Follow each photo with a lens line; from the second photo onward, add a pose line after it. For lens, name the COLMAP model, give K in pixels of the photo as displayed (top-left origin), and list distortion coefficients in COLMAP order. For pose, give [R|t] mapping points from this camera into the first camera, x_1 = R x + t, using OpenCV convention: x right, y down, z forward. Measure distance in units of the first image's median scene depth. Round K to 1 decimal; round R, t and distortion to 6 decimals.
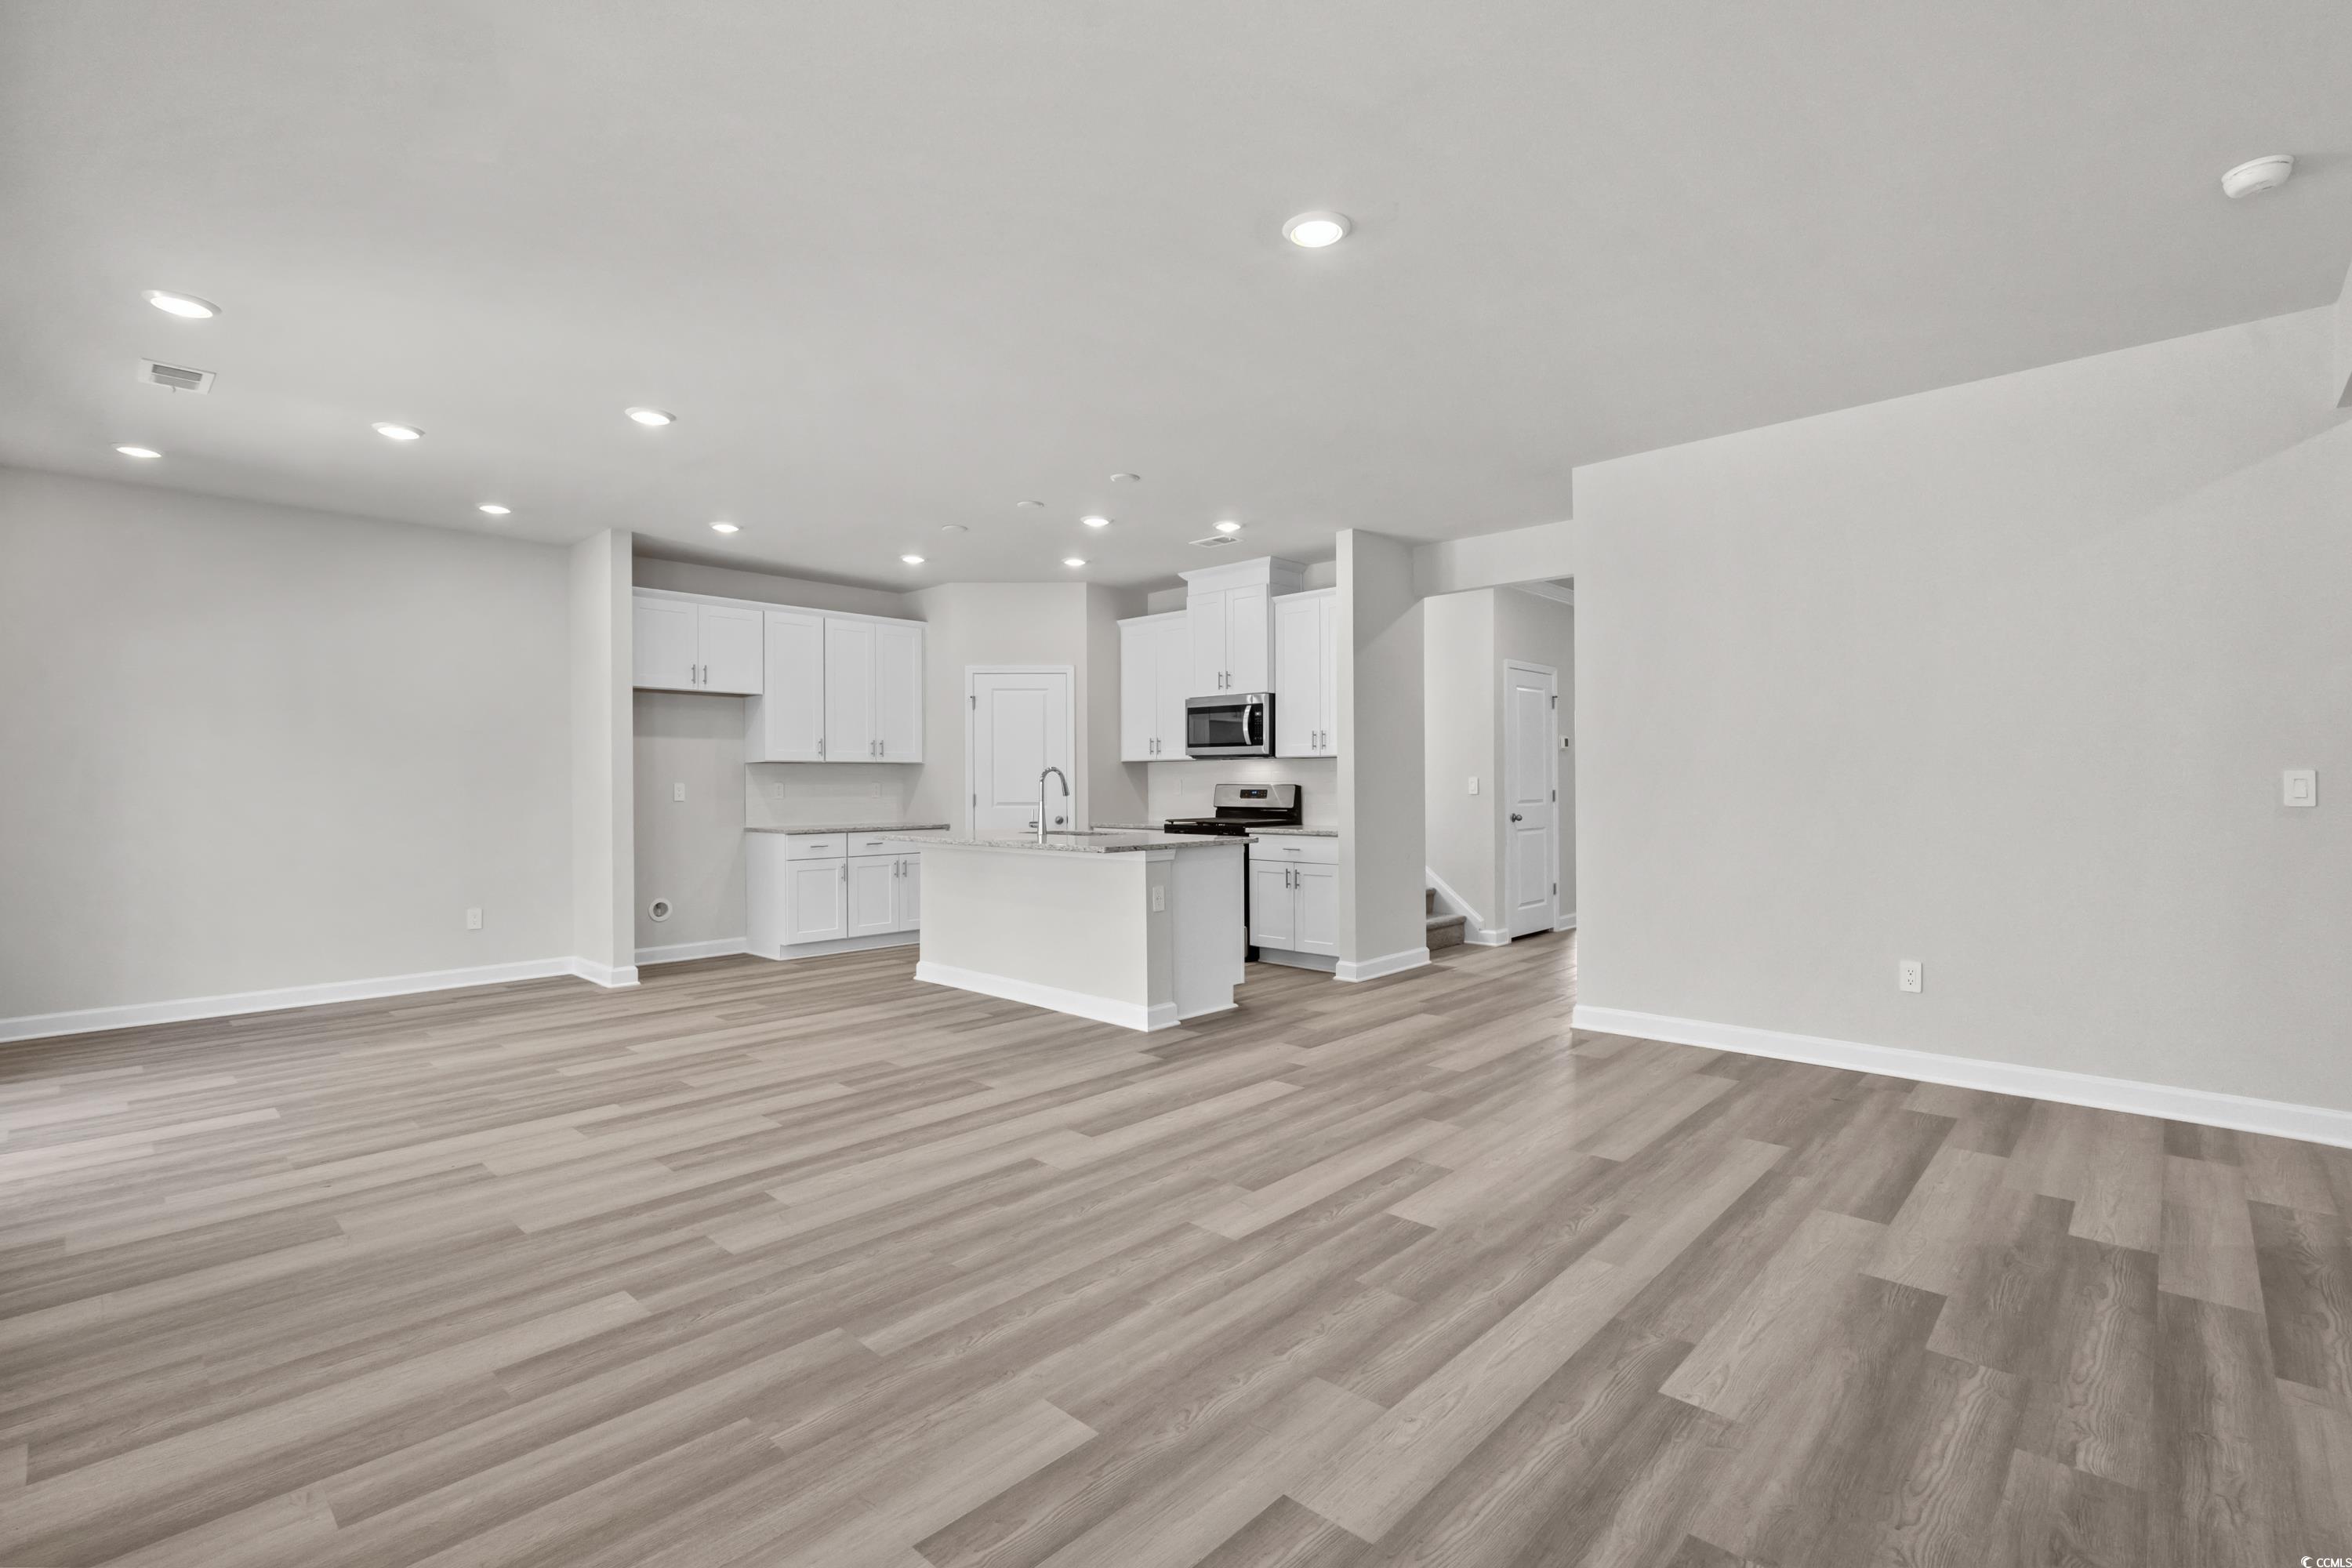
lens RADIAL K [[1066.3, 0, 1176.0], [0, 1066.3, 784.0], [0, 0, 1]] dist [-0.002534, 0.000018]
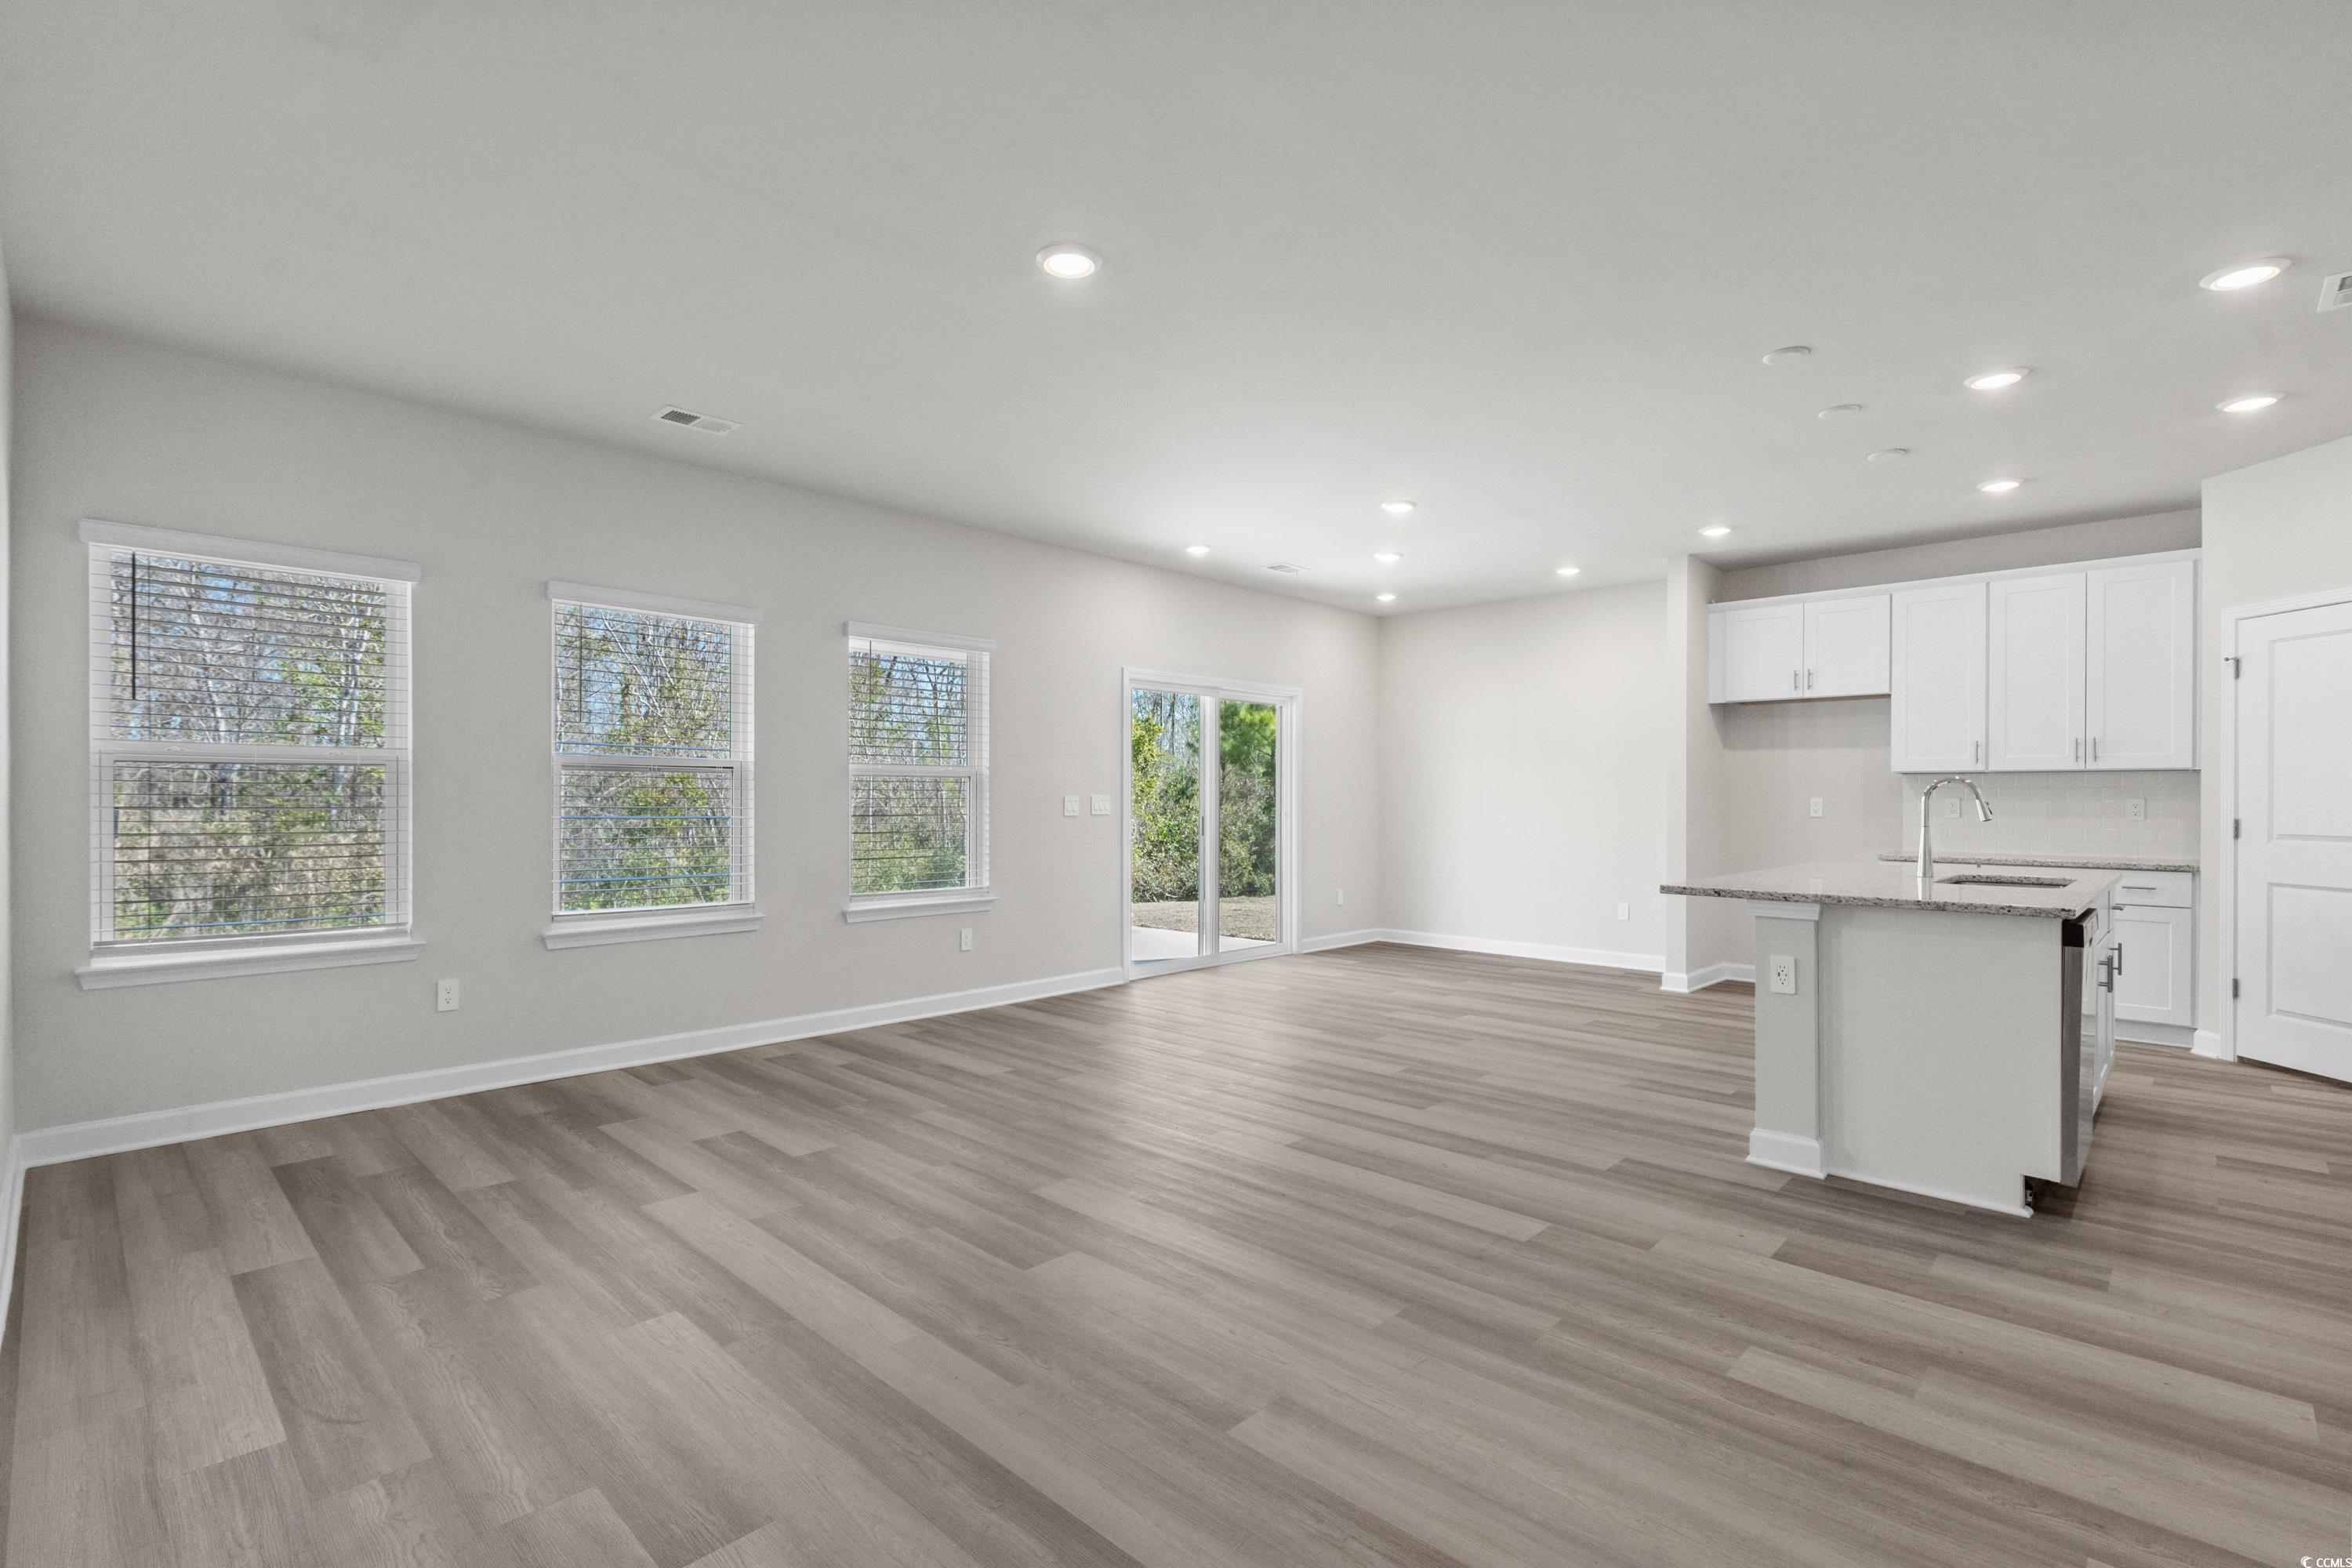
lens RADIAL K [[1077.0, 0, 1176.6], [0, 1077.0, 799.3], [0, 0, 1]] dist [0.000202, -0.000088]
pose [[-0.005966, 0.007066, -0.999957, 0.742951], [-0.004010, 0.999967, 0.007090, -0.006230], [0.999974, 0.004053, -0.005938, 0.703311]]
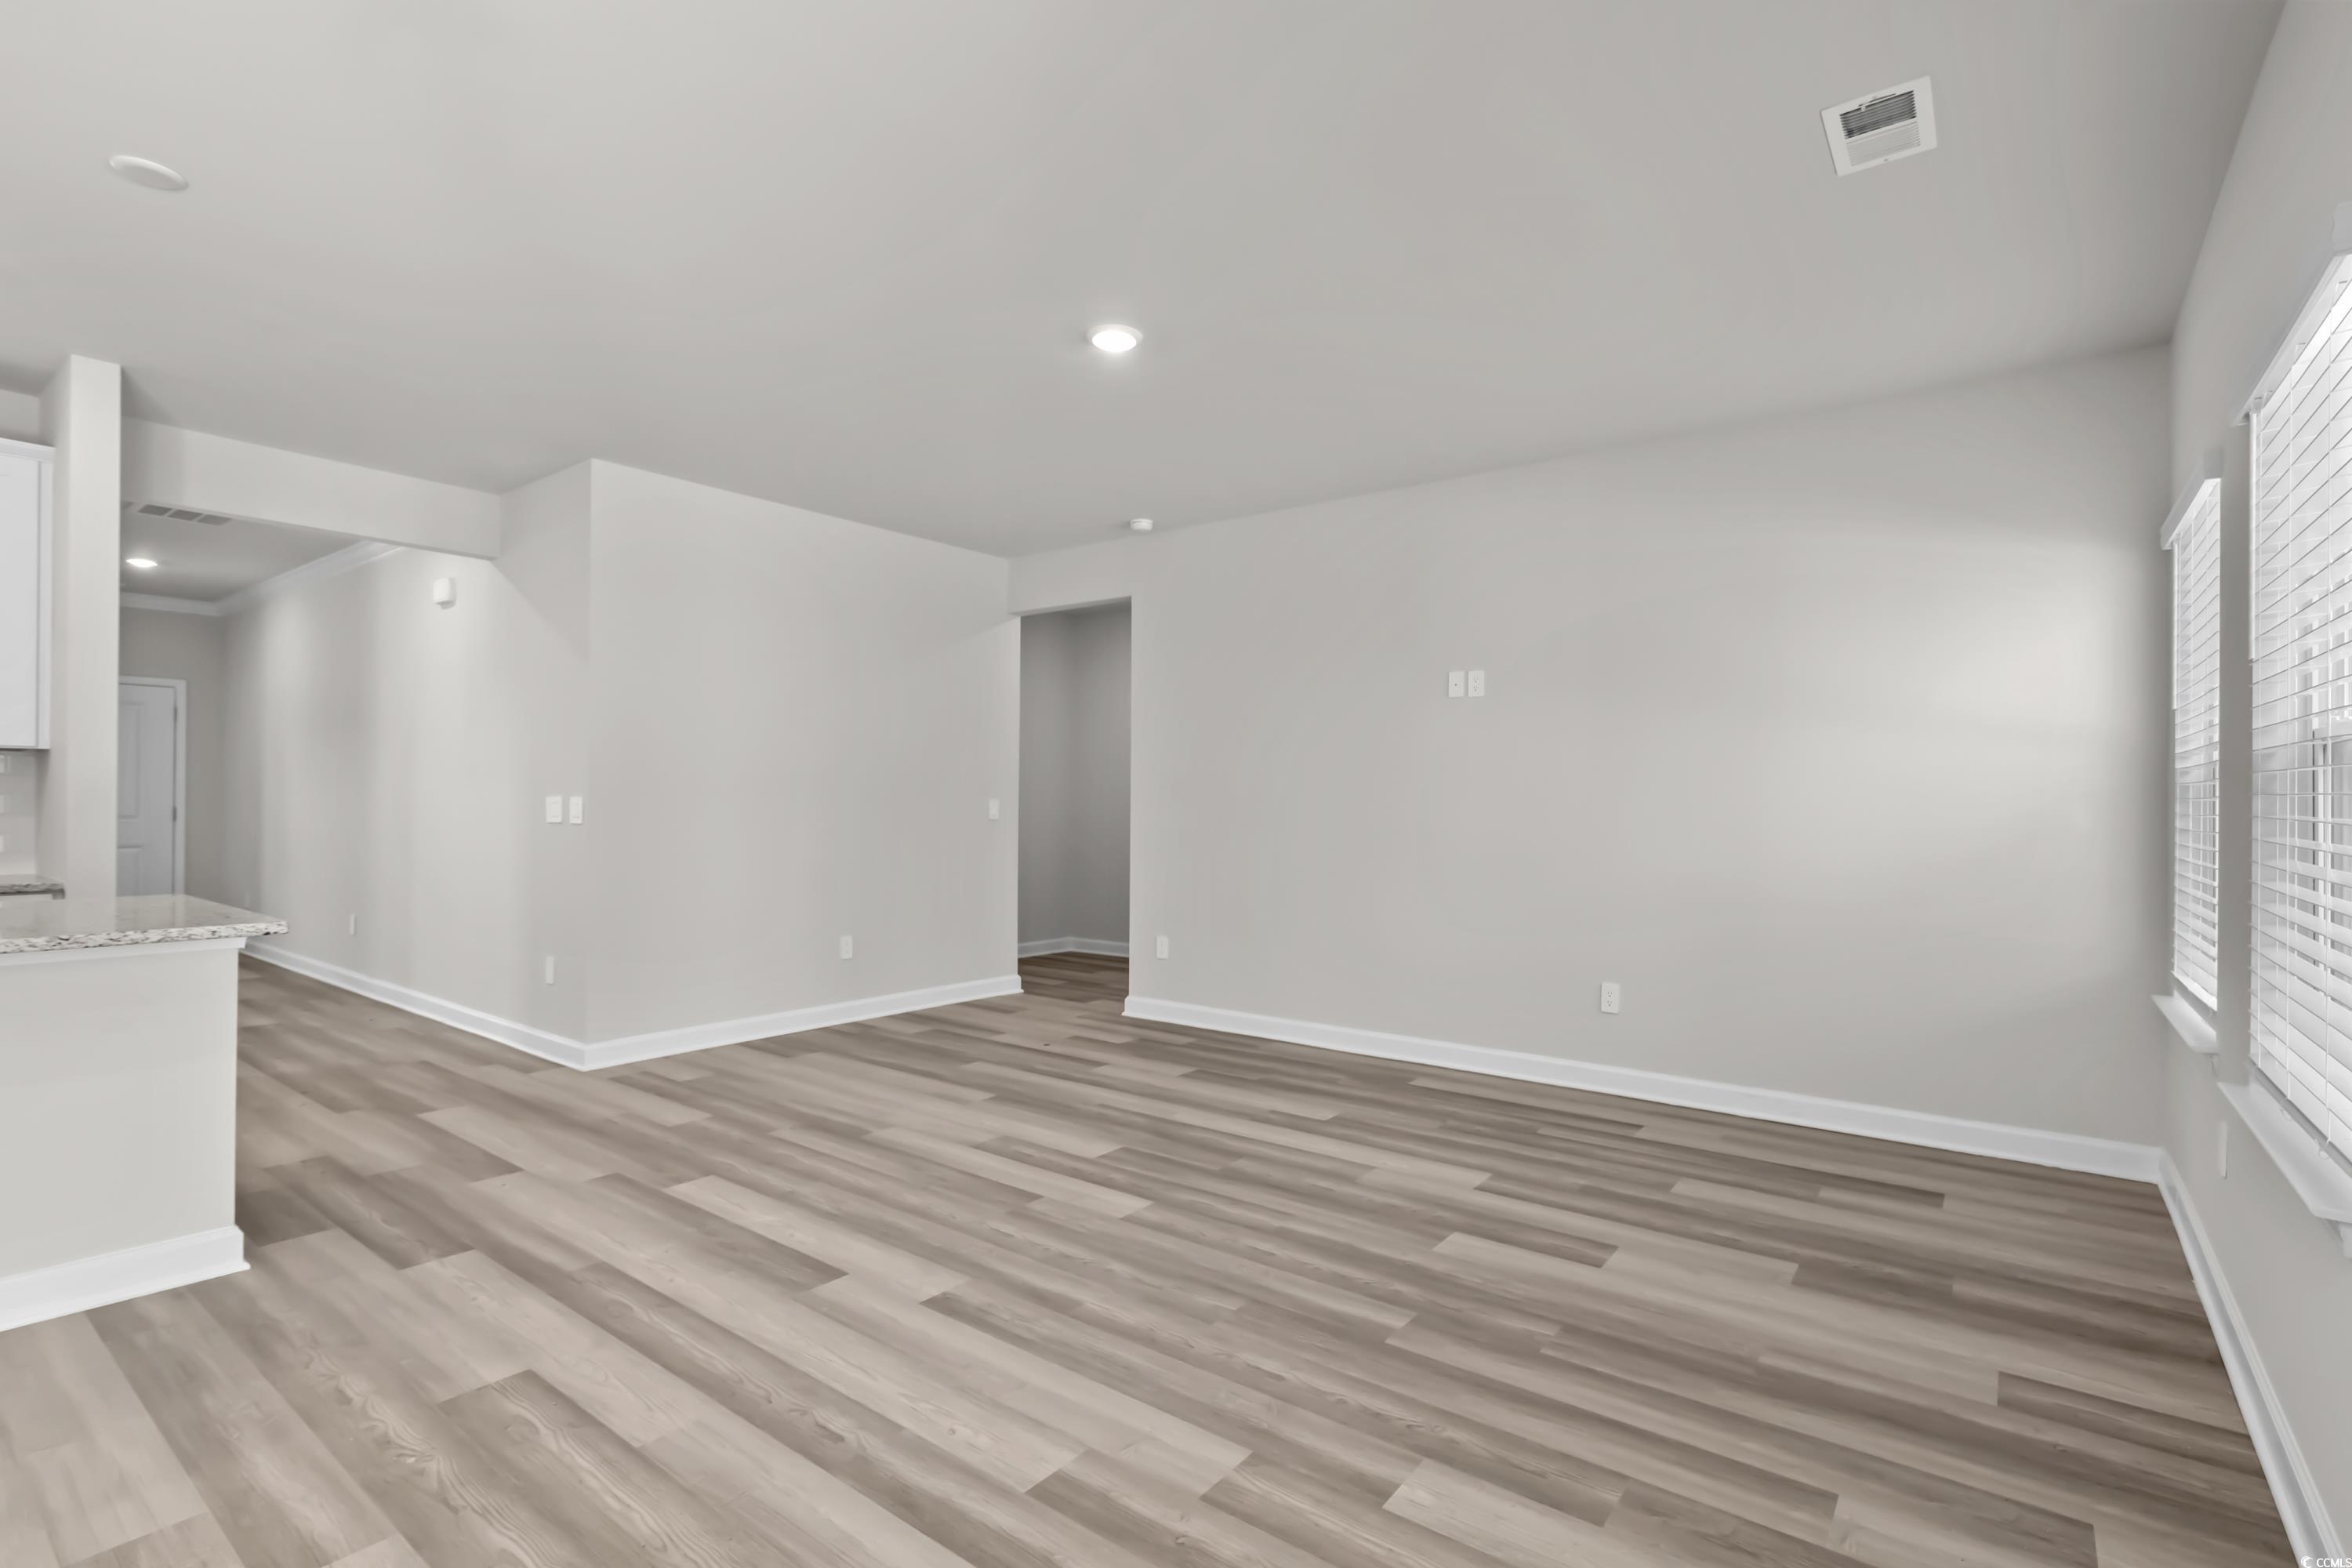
lens RADIAL K [[1085.6, 0, 1182.1], [0, 1085.6, 805.6], [0, 0, 1]] dist [-0.002022, -0.000122]
pose [[-0.103918, 0.003157, 0.994581, -0.675327], [-0.008691, 0.999954, -0.004082, 0.001563], [-0.994548, -0.009068, -0.103886, 0.662368]]
